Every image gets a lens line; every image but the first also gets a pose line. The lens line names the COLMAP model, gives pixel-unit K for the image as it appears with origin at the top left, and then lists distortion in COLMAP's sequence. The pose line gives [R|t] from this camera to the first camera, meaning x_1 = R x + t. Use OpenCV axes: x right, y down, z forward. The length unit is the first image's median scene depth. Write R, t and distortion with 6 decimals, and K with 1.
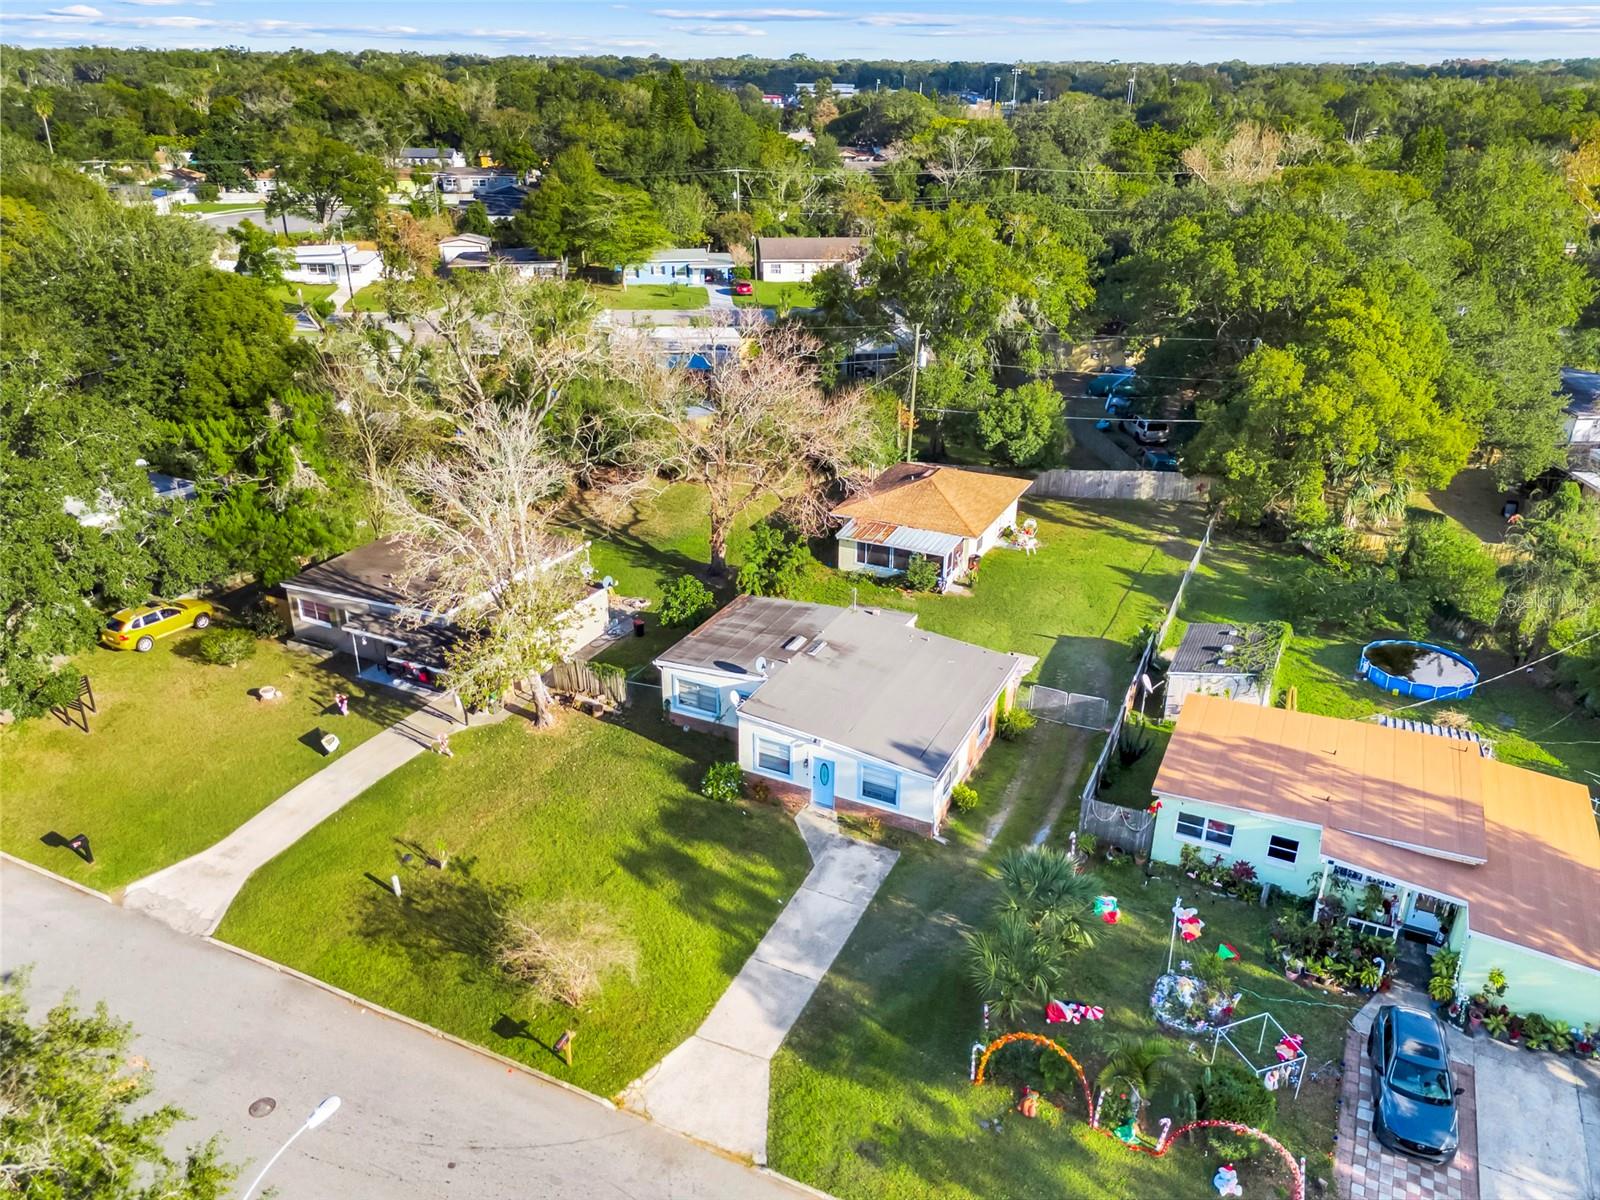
lens RADIAL K [[1181.1, 0, 807.7], [0, 1181.1, 598.4], [0, 0, 1]] dist [0.071292, -0.060486]
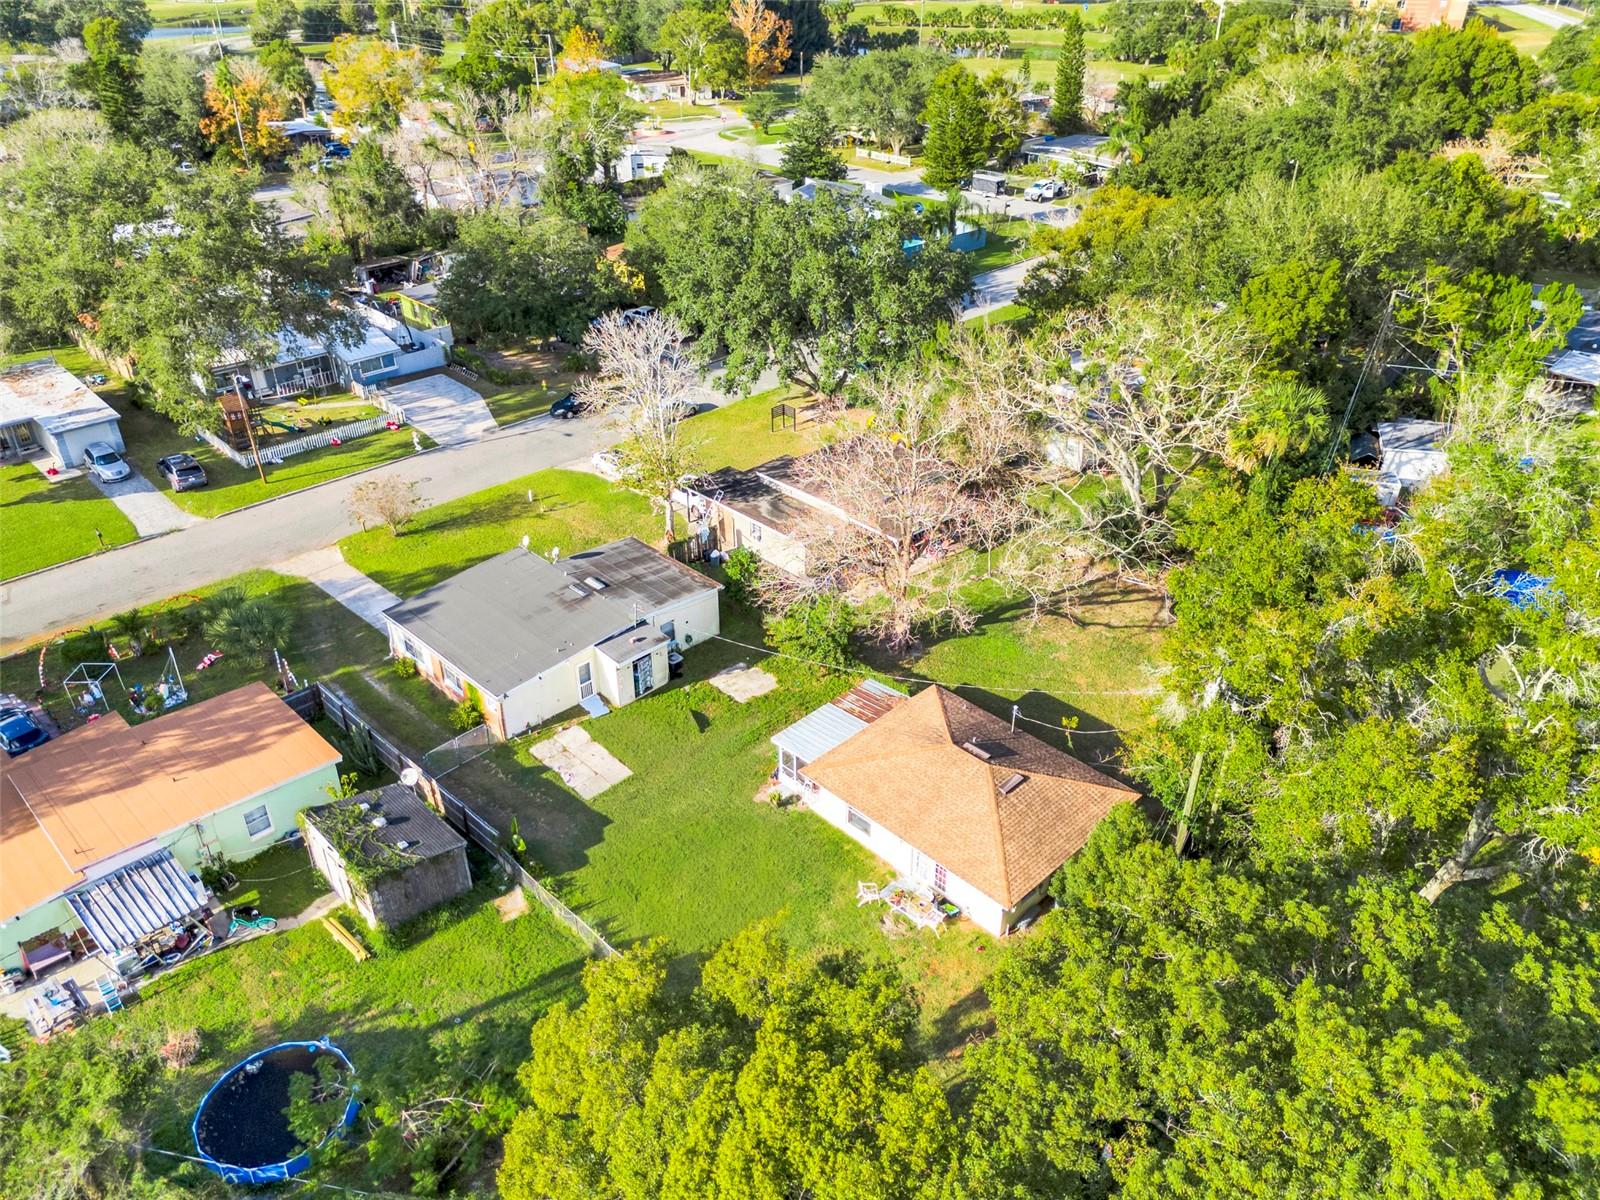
lens RADIAL K [[1181.1, 0, 807.7], [0, 1181.1, 598.4], [0, 0, 1]] dist [0.071292, -0.060486]
pose [[-0.331855, 0.474038, -0.815573, 0.872580], [-0.385603, 0.720871, 0.575895, -0.697618], [0.860919, 0.505602, -0.056434, 1.215979]]
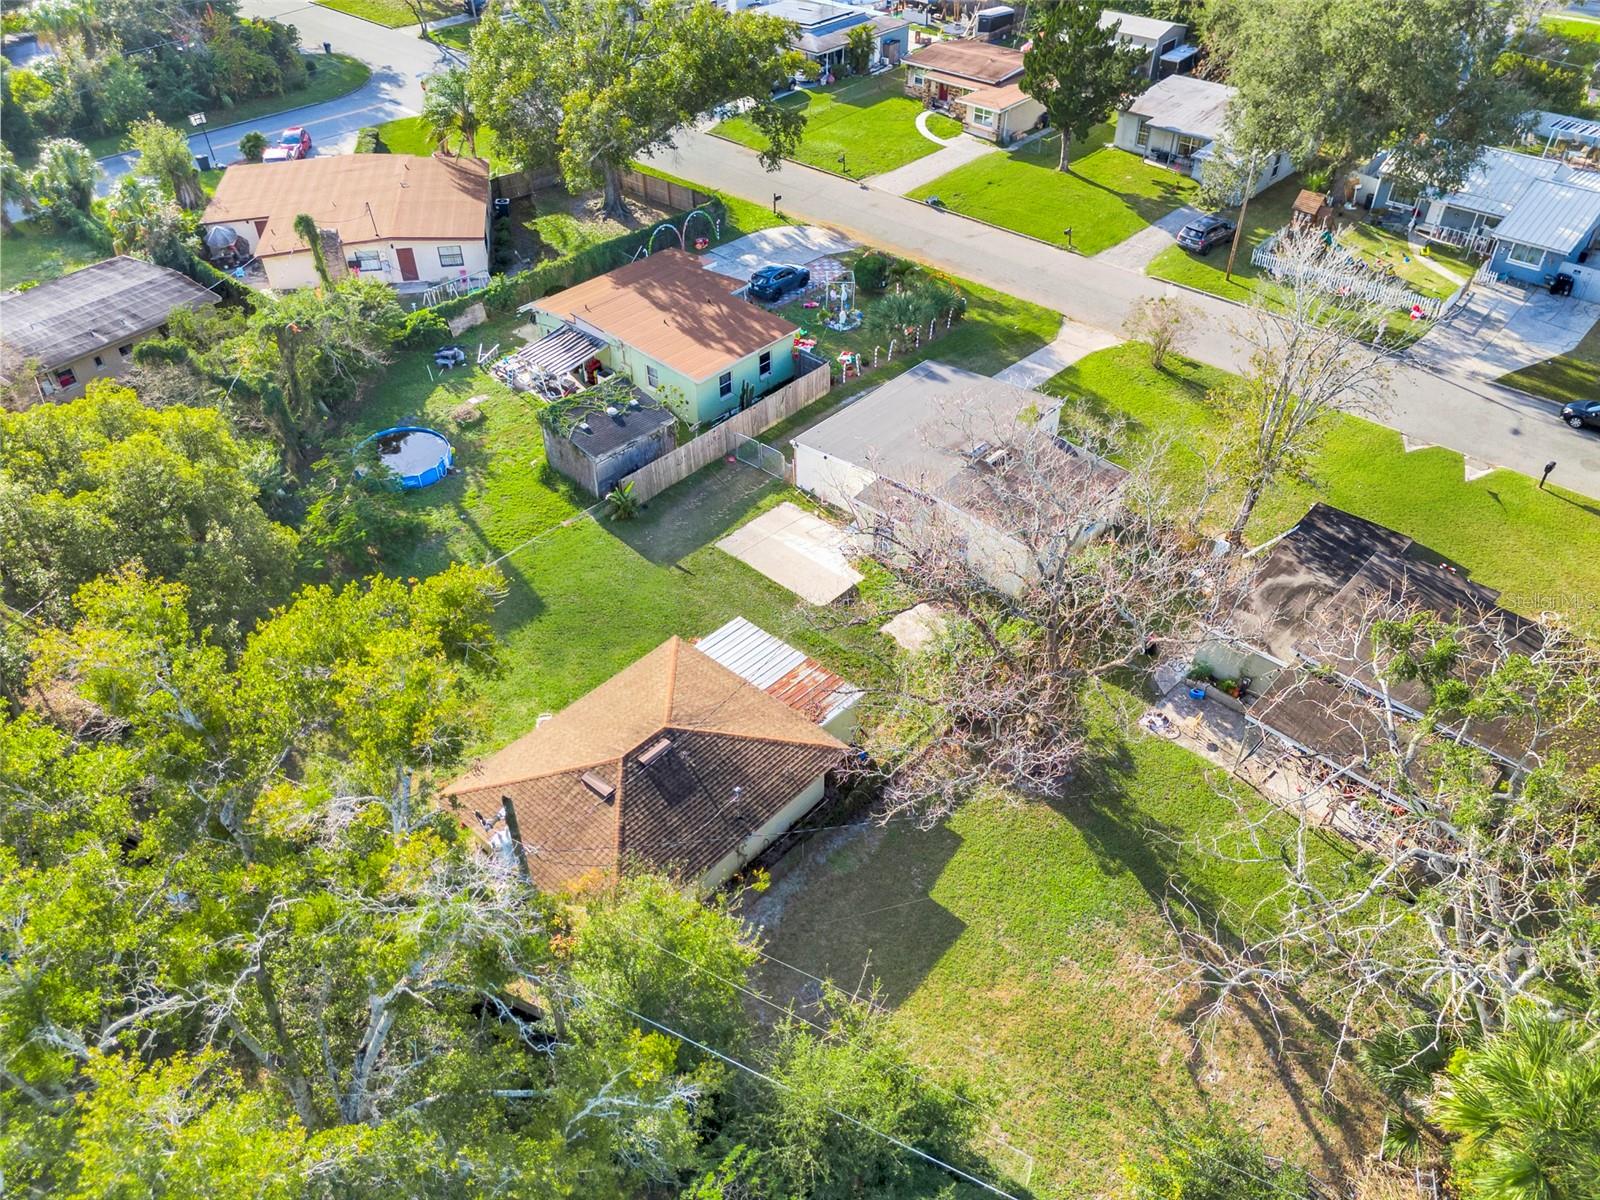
lens RADIAL K [[1181.1, 0, 807.7], [0, 1181.1, 598.4], [0, 0, 1]] dist [0.071292, -0.060486]
pose [[-0.958606, -0.189333, 0.212668, -0.092473], [0.106422, 0.454525, 0.884354, -0.823951], [-0.264100, 0.870379, -0.415561, 1.535480]]
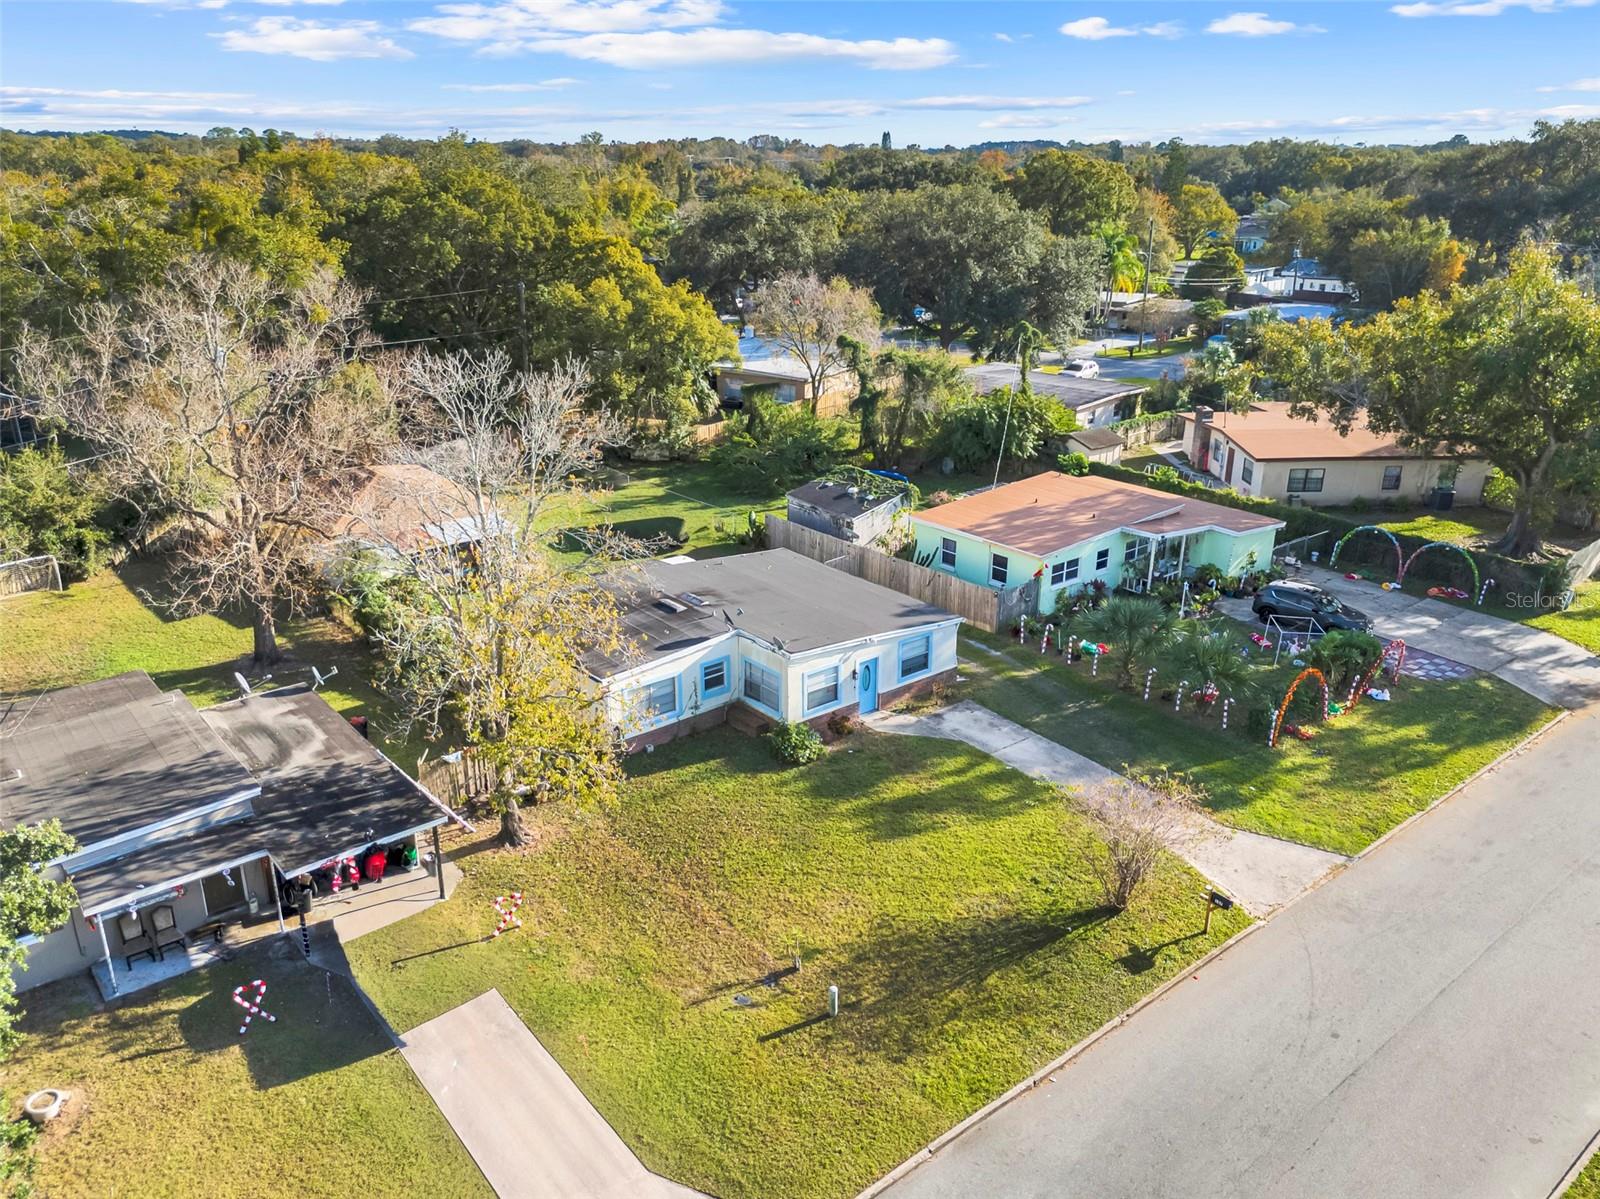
lens RADIAL K [[1181.1, 0, 807.7], [0, 1181.1, 597.9], [0, 0, 1]] dist [0.071292, -0.060486]
pose [[0.423903, -0.325913, 0.845036, -0.657783], [0.372360, 0.913227, 0.165423, -0.067838], [-0.825623, 0.244535, 0.508477, 0.471498]]
